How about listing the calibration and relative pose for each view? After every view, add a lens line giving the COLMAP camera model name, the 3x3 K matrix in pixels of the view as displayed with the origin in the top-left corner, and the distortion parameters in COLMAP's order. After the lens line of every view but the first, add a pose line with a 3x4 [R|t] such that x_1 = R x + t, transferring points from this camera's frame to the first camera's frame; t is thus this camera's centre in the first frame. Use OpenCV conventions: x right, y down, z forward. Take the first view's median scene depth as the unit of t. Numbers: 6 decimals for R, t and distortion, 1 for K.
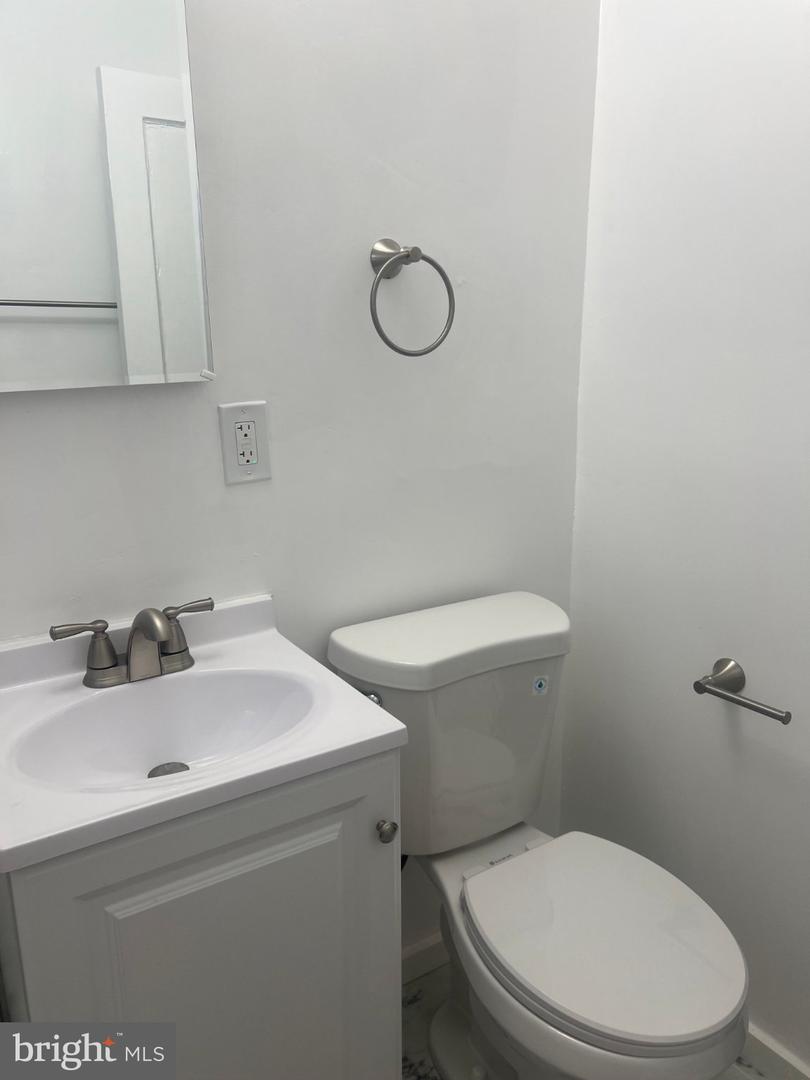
lens RADIAL K [[822.6, 0, 387.7], [0, 822.6, 538.2], [0, 0, 1]] dist [0.073735, -0.077267]
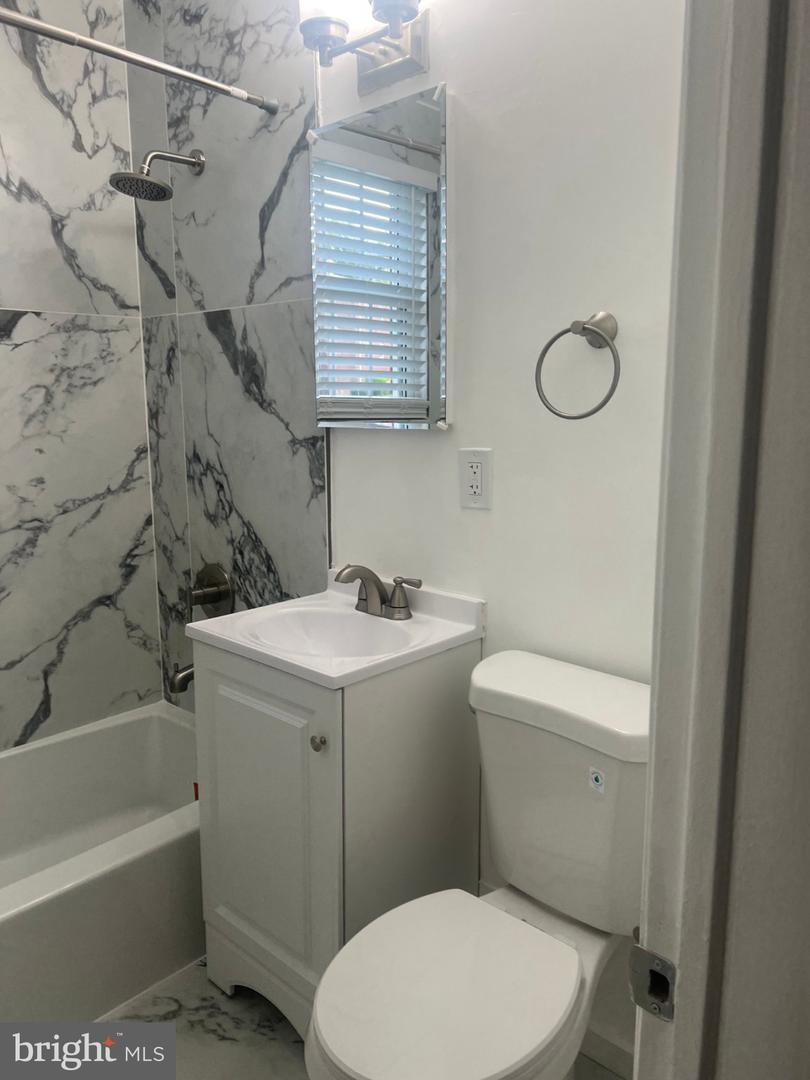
lens RADIAL K [[823.1, 0, 389.8], [0, 823.1, 531.1], [0, 0, 1]] dist [0.052018, -0.056314]
pose [[0.254147, 0.181942, -0.949898, 1.057254], [-0.247260, 0.961731, 0.118054, -0.155919], [0.935025, 0.204868, 0.289408, 0.510077]]
